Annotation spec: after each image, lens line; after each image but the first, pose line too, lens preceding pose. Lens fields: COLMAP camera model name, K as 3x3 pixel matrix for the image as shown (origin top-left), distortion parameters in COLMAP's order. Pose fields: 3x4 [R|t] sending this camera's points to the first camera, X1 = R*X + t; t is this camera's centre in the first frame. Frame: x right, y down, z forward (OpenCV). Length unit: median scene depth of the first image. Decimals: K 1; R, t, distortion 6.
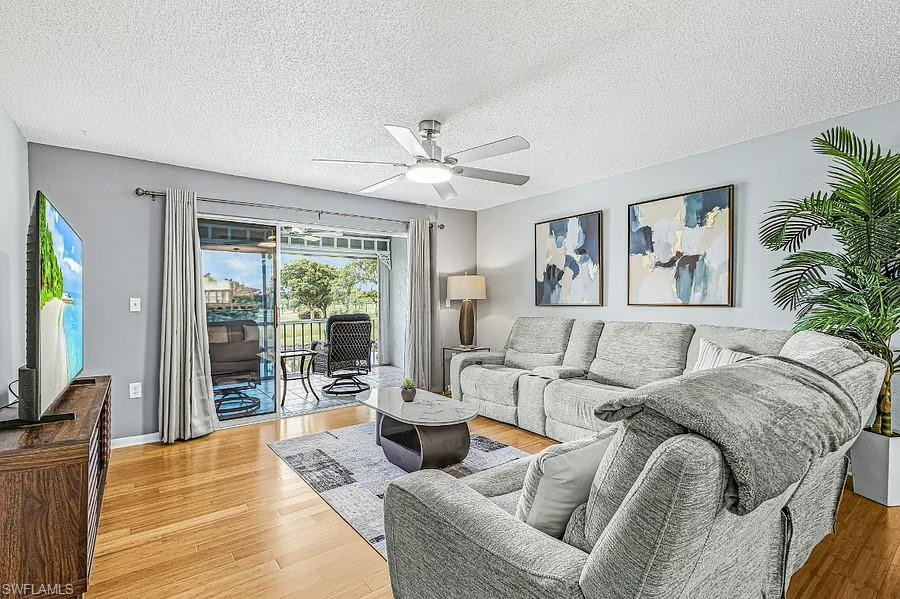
lens RADIAL K [[403.5, 0, 452.9], [0, 403.5, 304.9], [0, 0, 1]] dist [-0.001666, -0.000752]
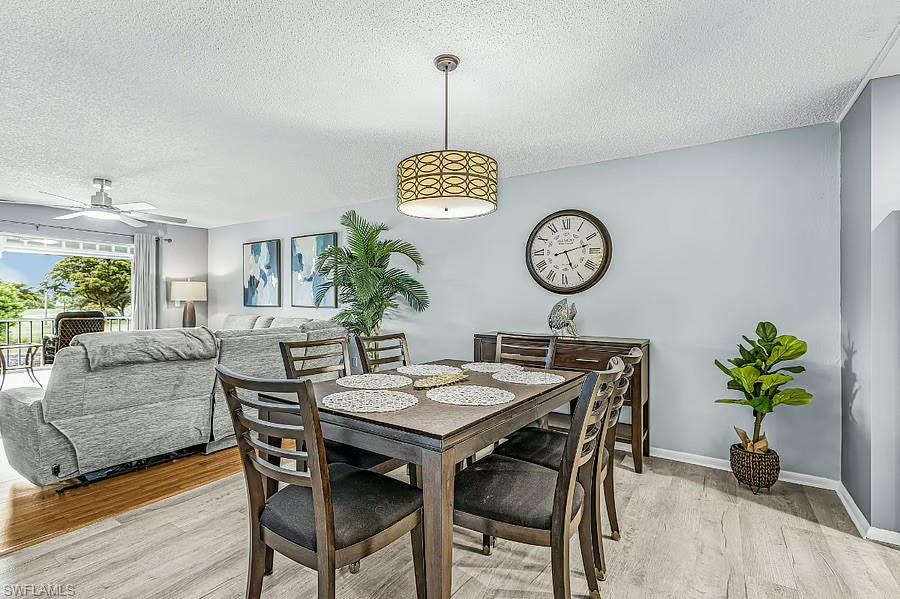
lens RADIAL K [[435.3, 0, 448.7], [0, 435.3, 305.0], [0, 0, 1]] dist [-0.001017, -0.000389]
pose [[0.954600, 0.017781, 0.297358, 0.434840], [-0.015321, 0.999826, -0.010599, 0.002832], [-0.297495, 0.005562, 0.954707, -0.564458]]
